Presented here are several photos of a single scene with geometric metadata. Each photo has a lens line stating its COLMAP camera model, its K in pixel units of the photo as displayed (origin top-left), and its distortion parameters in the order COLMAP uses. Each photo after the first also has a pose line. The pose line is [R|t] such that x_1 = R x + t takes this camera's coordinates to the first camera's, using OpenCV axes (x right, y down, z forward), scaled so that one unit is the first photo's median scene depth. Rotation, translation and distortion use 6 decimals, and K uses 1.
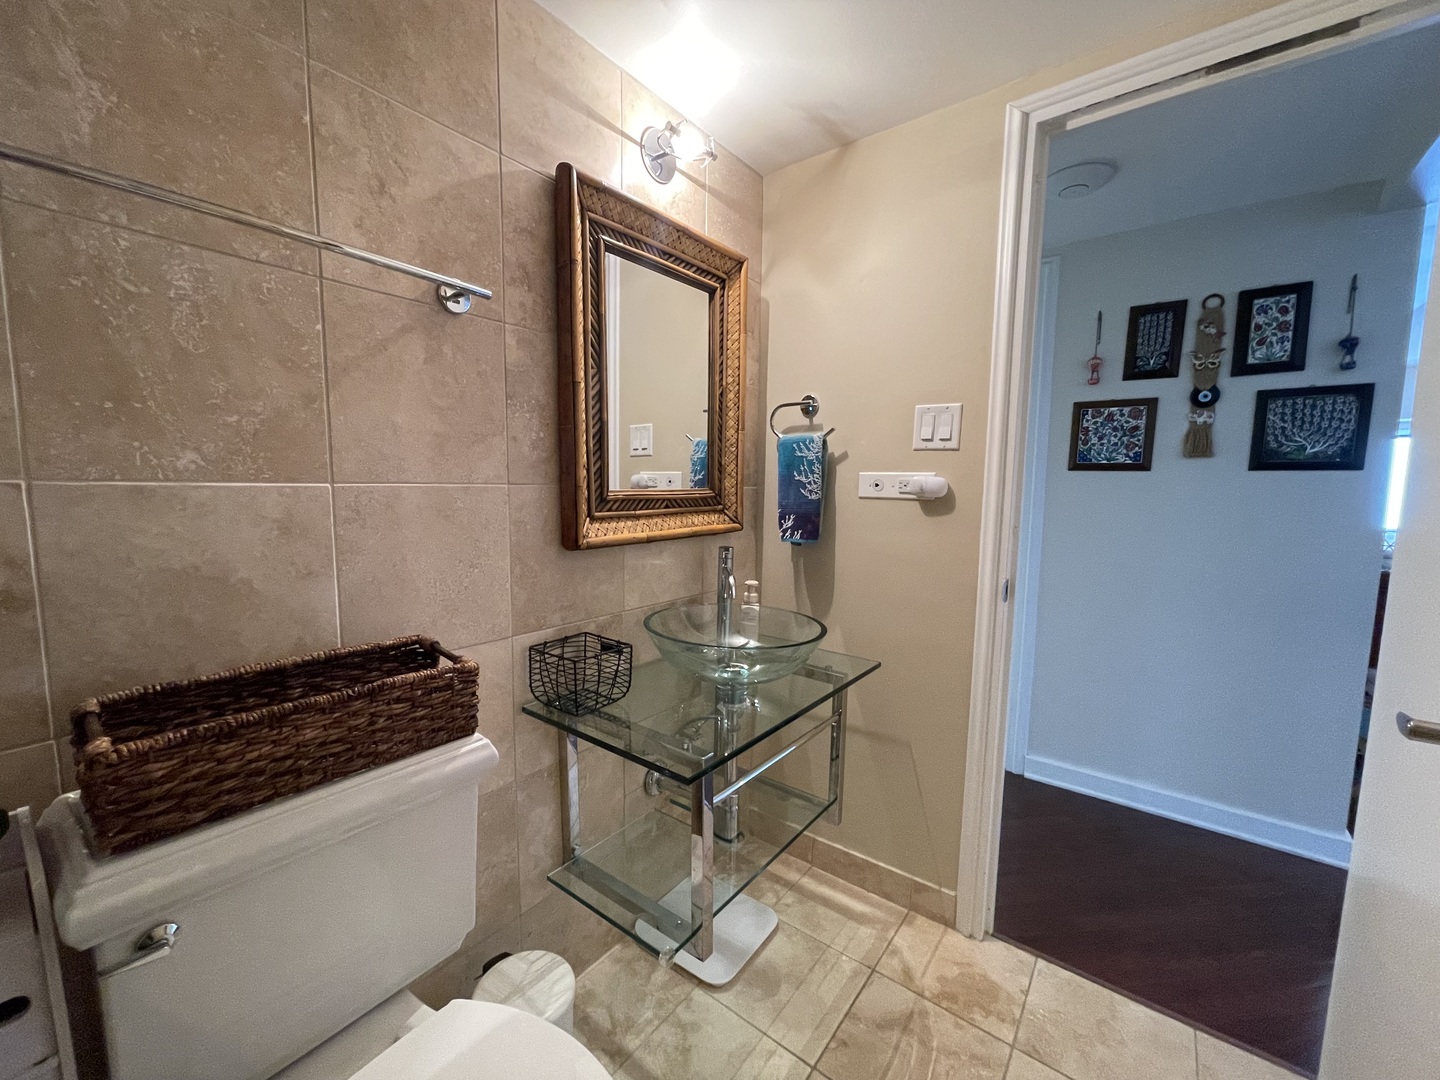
lens RADIAL K [[578.5, 0, 716.5], [0, 578.5, 537.5], [0, 0, 1]] dist [-0.000029, -0.000865]
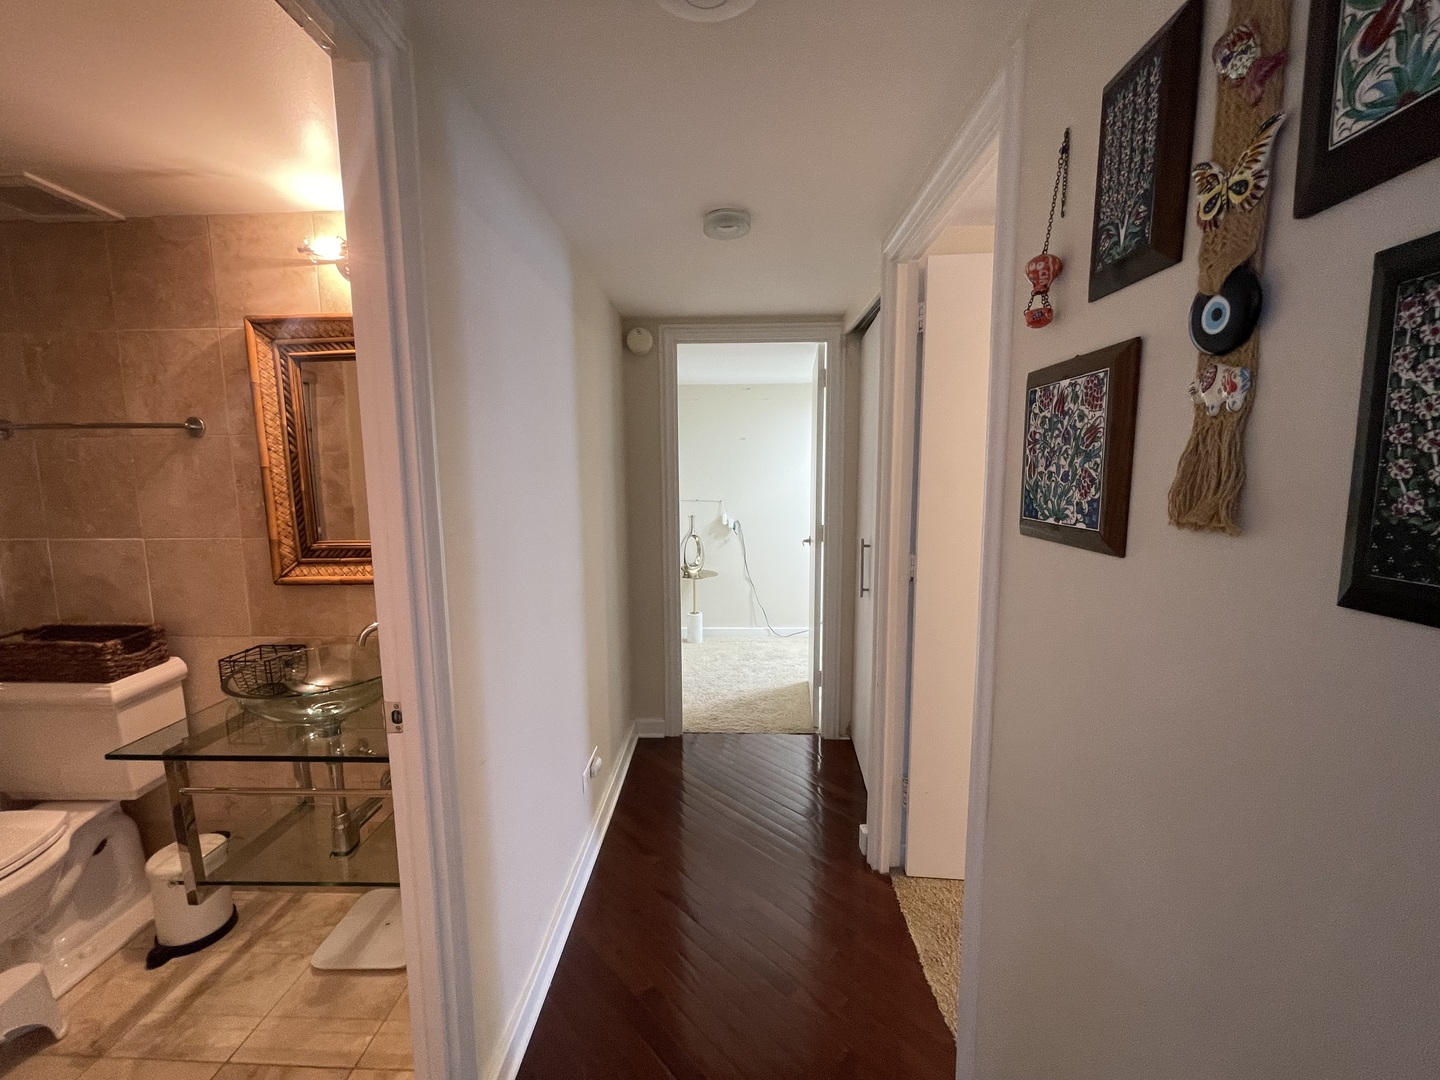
lens RADIAL K [[578.5, 0, 715.7], [0, 578.5, 538.0], [0, 0, 1]] dist [-0.000029, -0.000865]
pose [[0.587016, 0.070381, -0.806510, 1.366715], [-0.059087, 0.997282, 0.044023, -0.196471], [0.807416, 0.021812, 0.589579, 0.937974]]
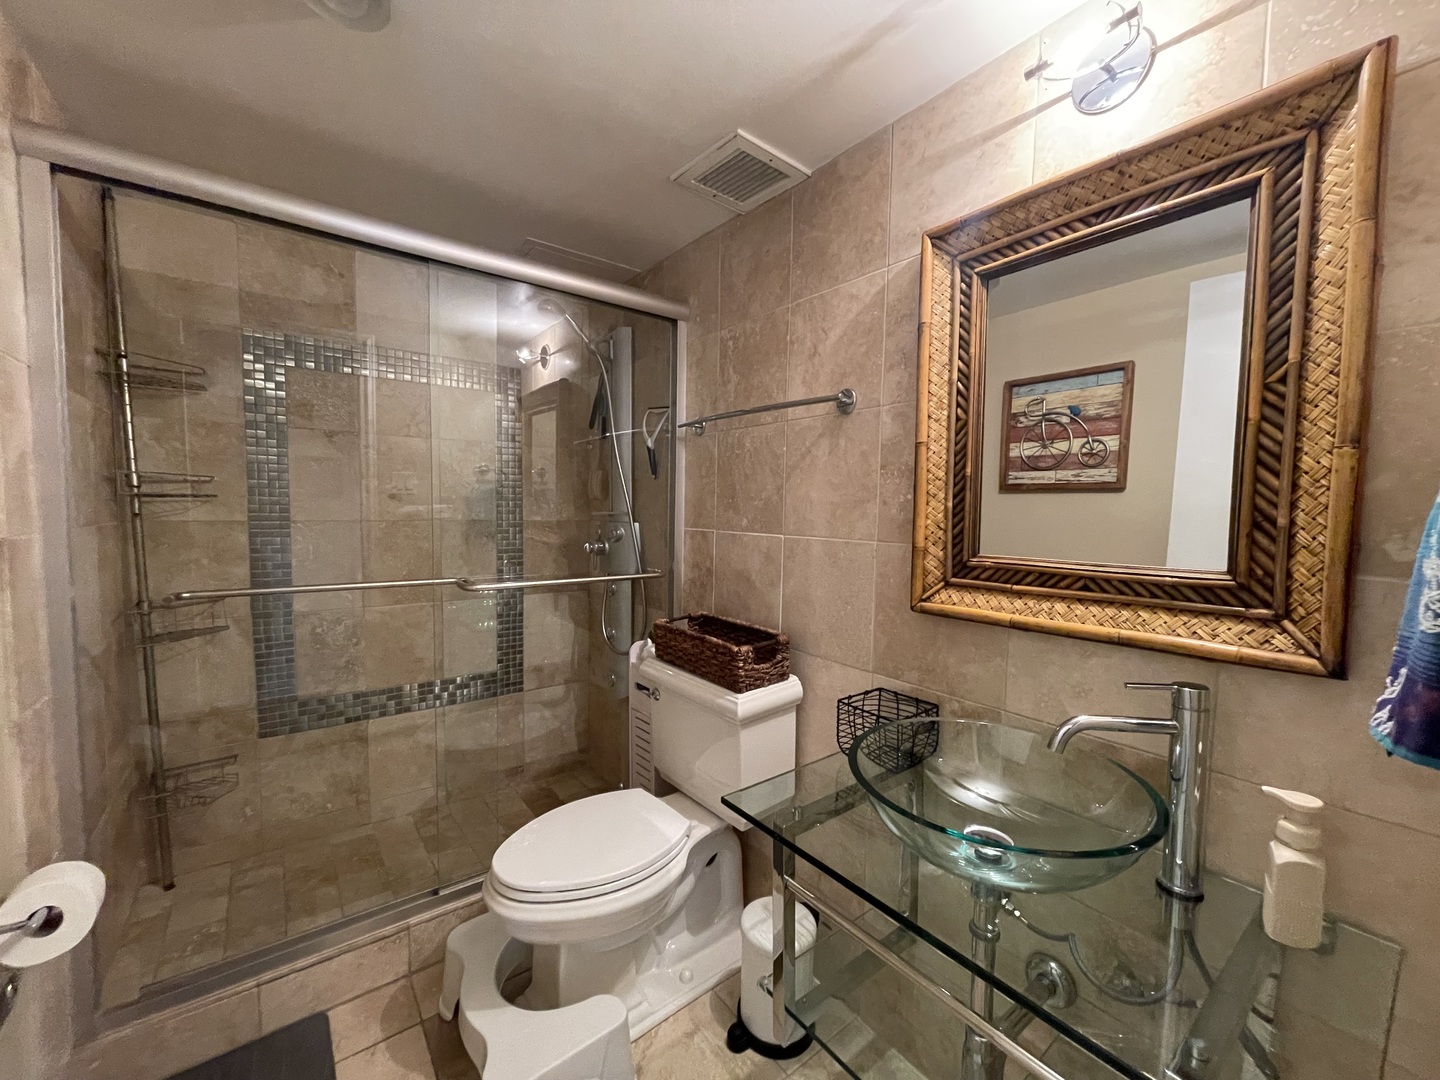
lens RADIAL K [[578.5, 0, 717.8], [0, 578.5, 546.6], [0, 0, 1]] dist [-0.000029, -0.000865]
pose [[-0.250847, 0.037616, -0.967296, 0.715652], [-0.121015, 0.990187, 0.069889, -0.104809], [0.960433, 0.134588, -0.243834, 0.823799]]
